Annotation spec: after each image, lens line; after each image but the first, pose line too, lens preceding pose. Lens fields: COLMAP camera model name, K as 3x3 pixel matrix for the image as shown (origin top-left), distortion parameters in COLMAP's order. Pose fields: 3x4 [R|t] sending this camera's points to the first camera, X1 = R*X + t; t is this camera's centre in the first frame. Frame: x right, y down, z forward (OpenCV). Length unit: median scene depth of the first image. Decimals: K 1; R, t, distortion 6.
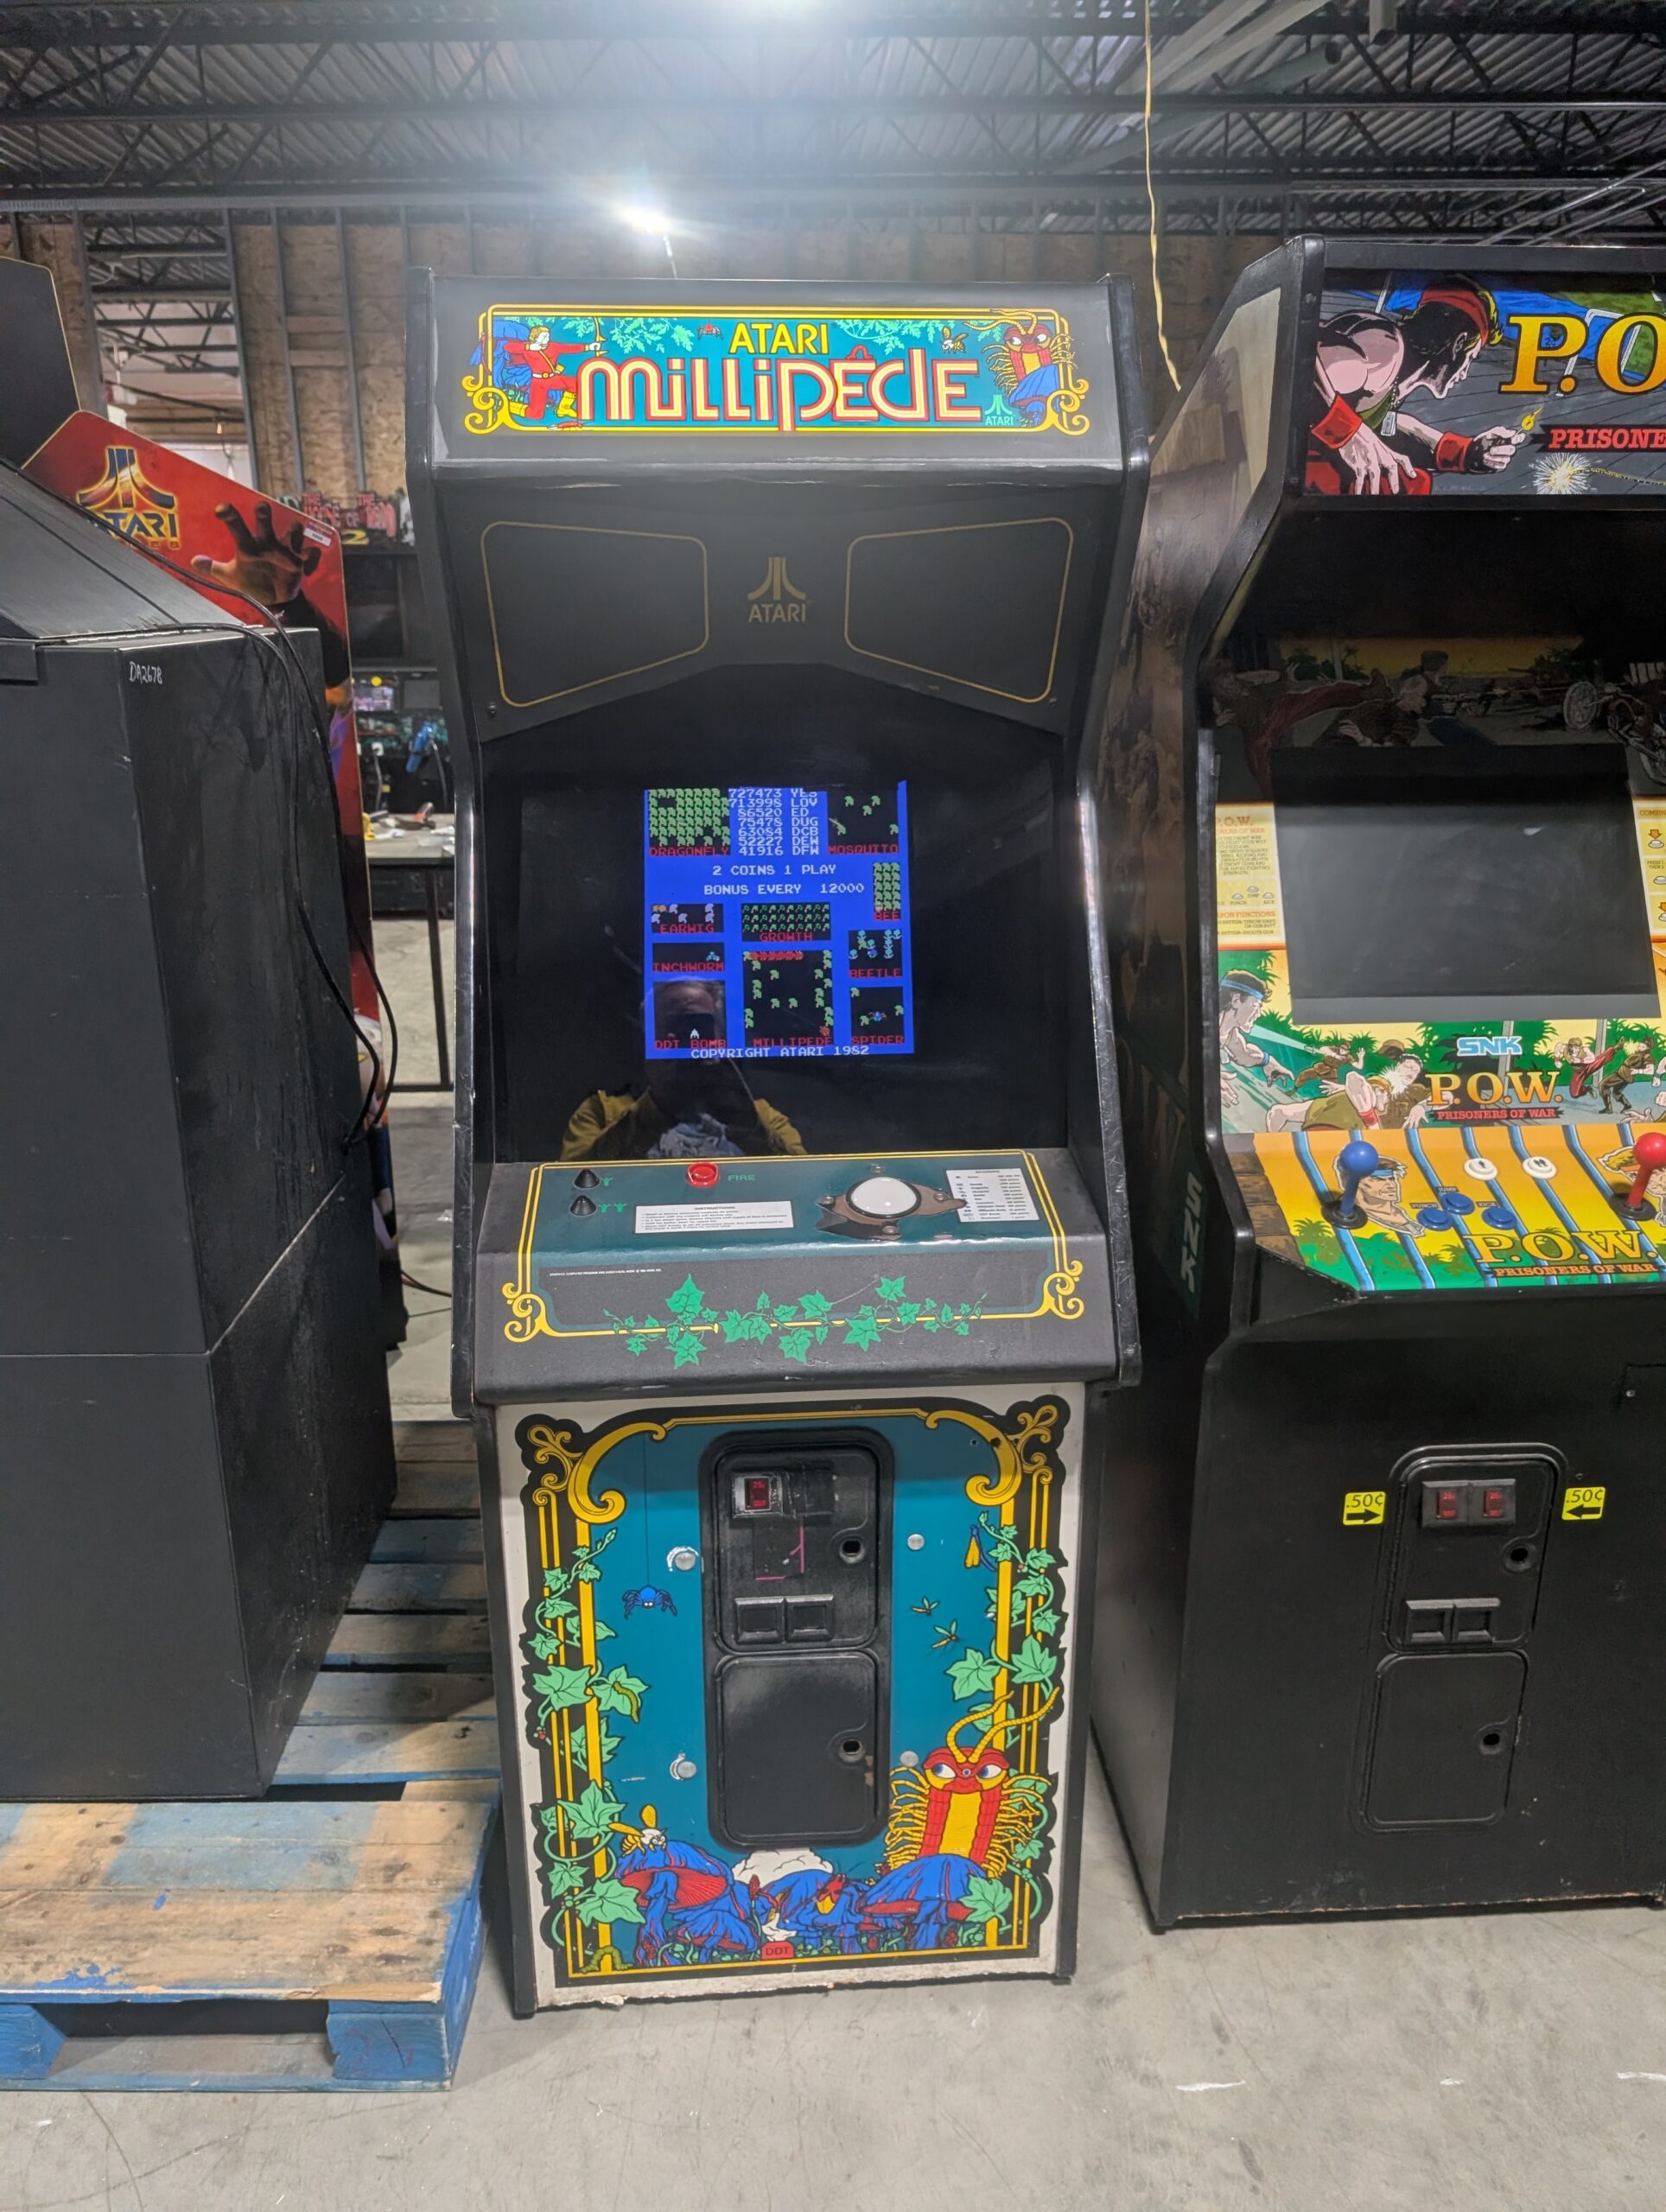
lens RADIAL K [[1616.5, 0, 830.8], [0, 1616.5, 1107.1], [0, 0, 1]] dist [0.017167, -0.021404]
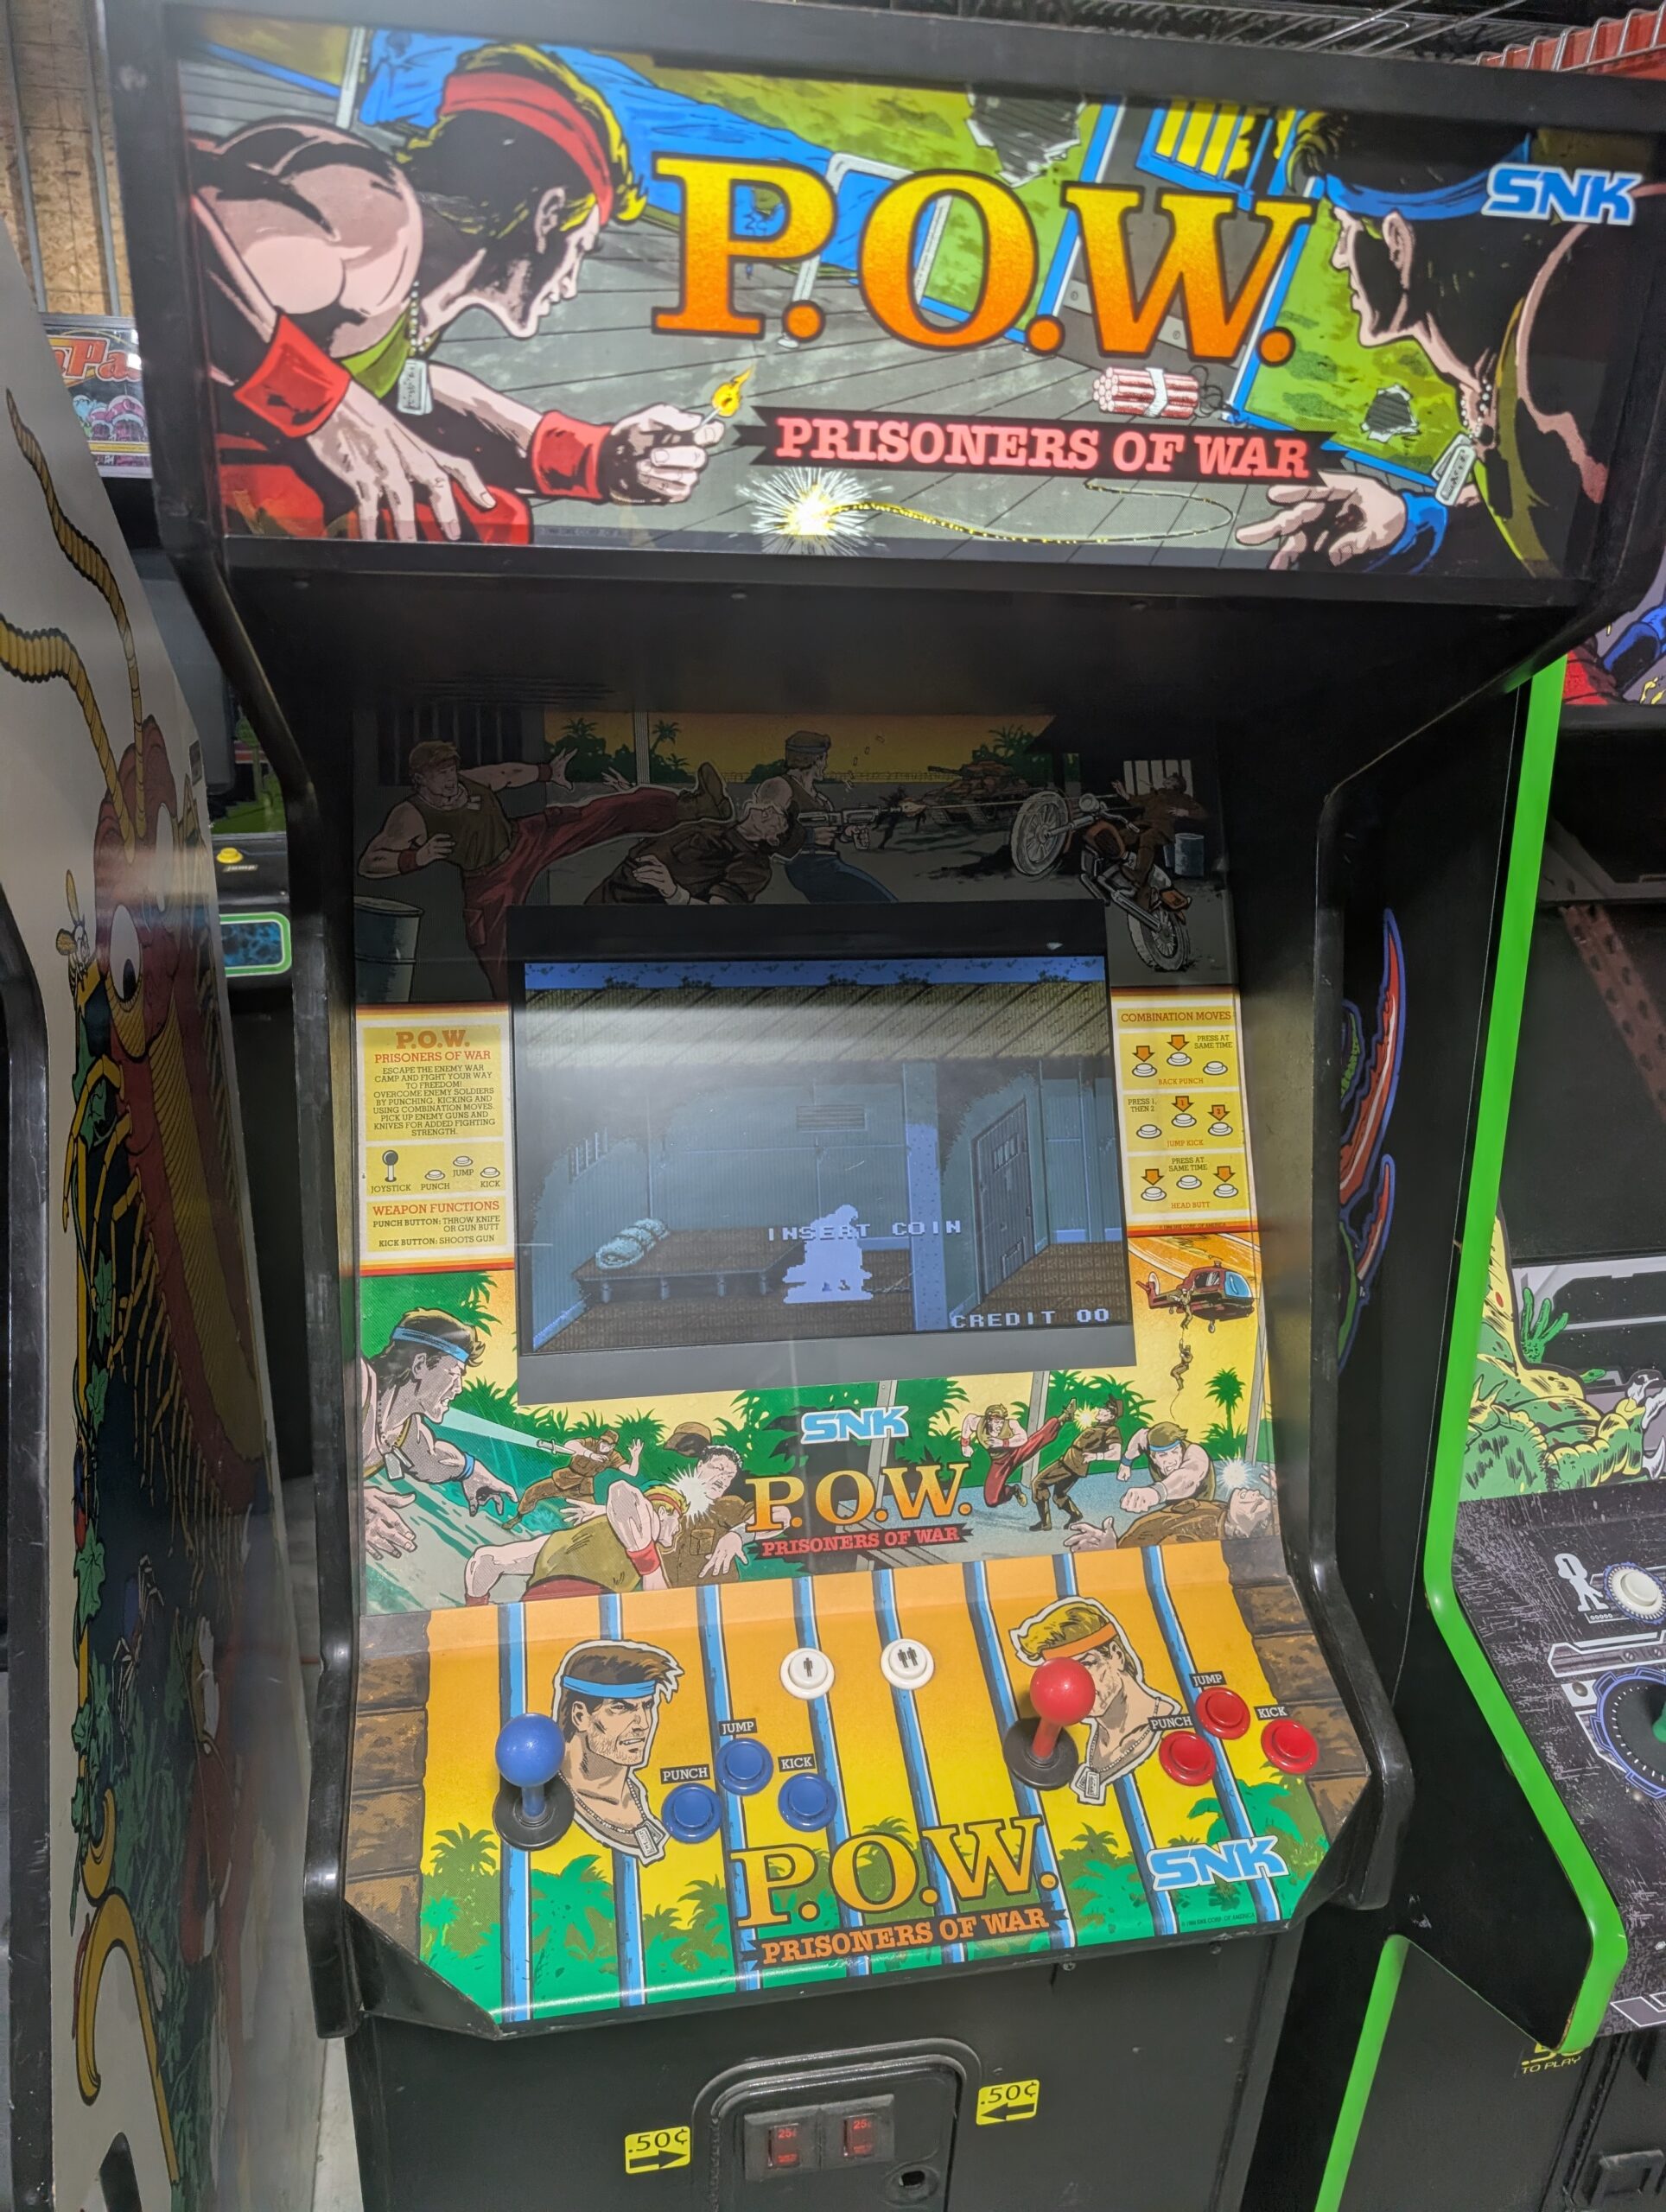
lens RADIAL K [[1616.5, 0, 832.1], [0, 1616.5, 1089.2], [0, 0, 1]] dist [0.017167, -0.021404]
pose [[0.991981, -0.003544, 0.126336, 0.324464], [-0.007366, 0.996286, 0.085785, -0.214696], [-0.126171, -0.086028, 0.988271, 0.420920]]
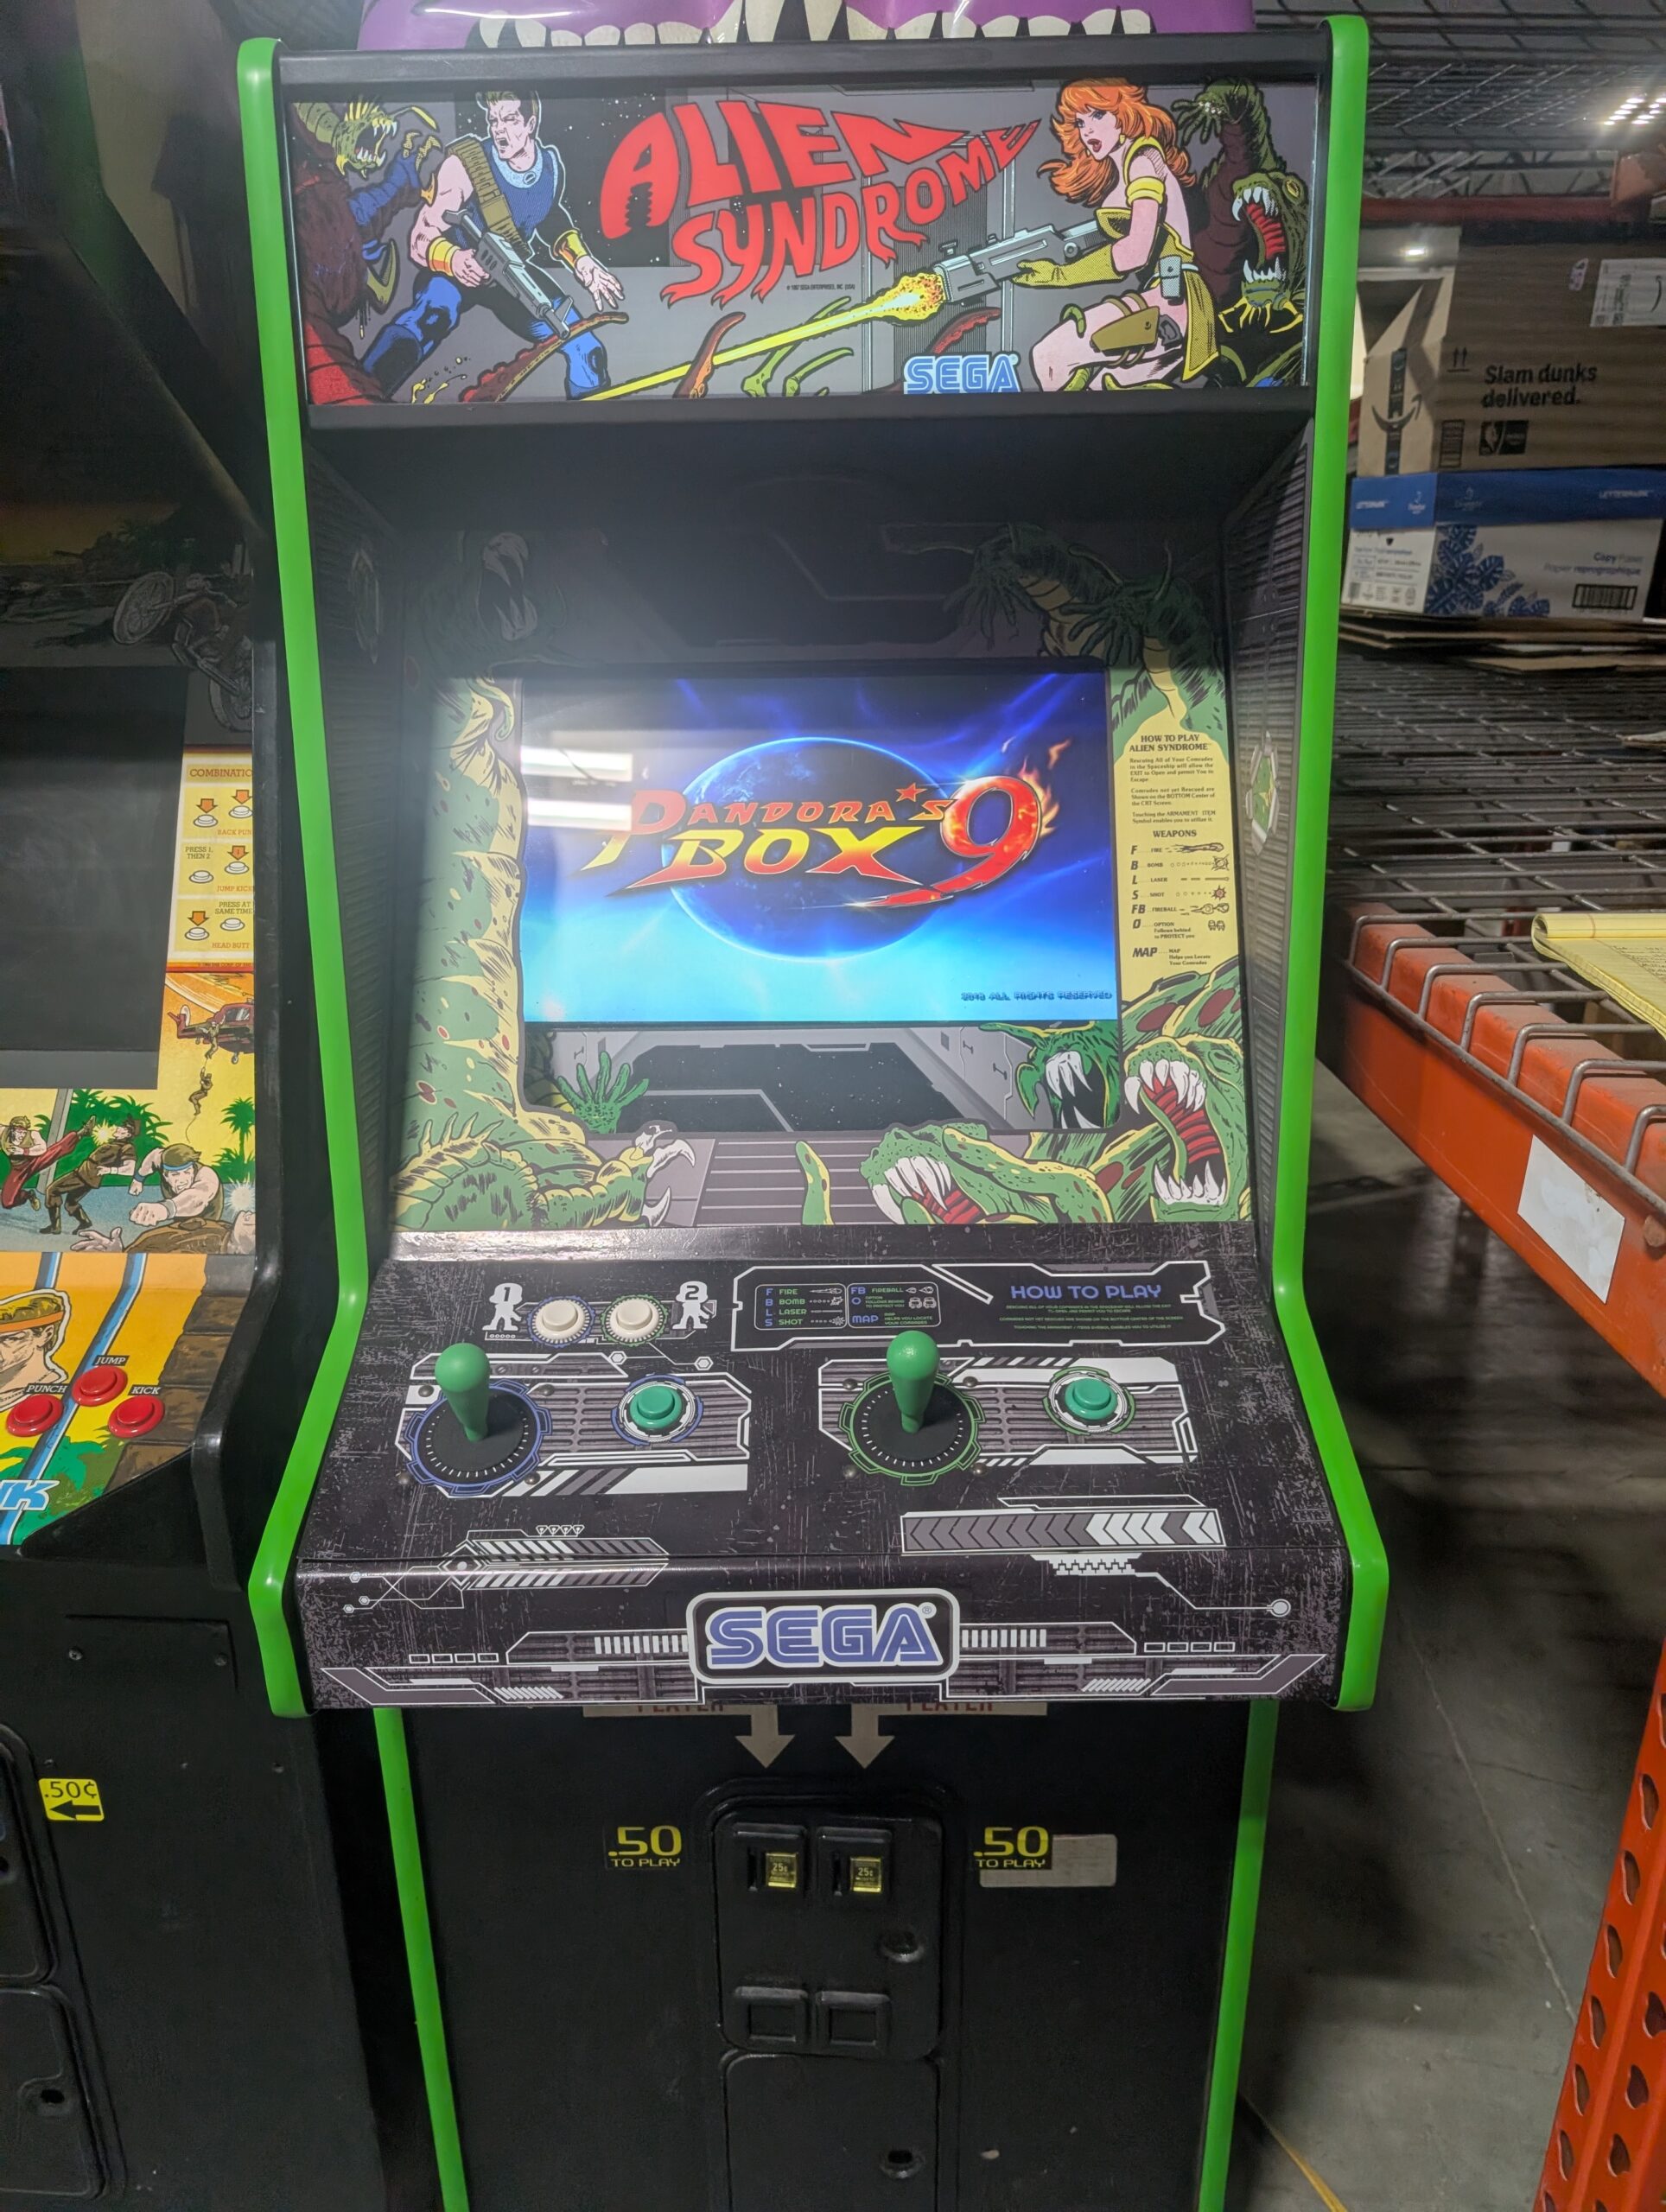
lens RADIAL K [[1616.5, 0, 831.1], [0, 1616.5, 1092.3], [0, 0, 1]] dist [0.017167, -0.021404]
pose [[0.995311, 0.030516, -0.091786, 0.855714], [-0.026675, 0.998728, 0.042780, -0.090350], [0.092975, -0.040131, 0.994859, 0.377727]]
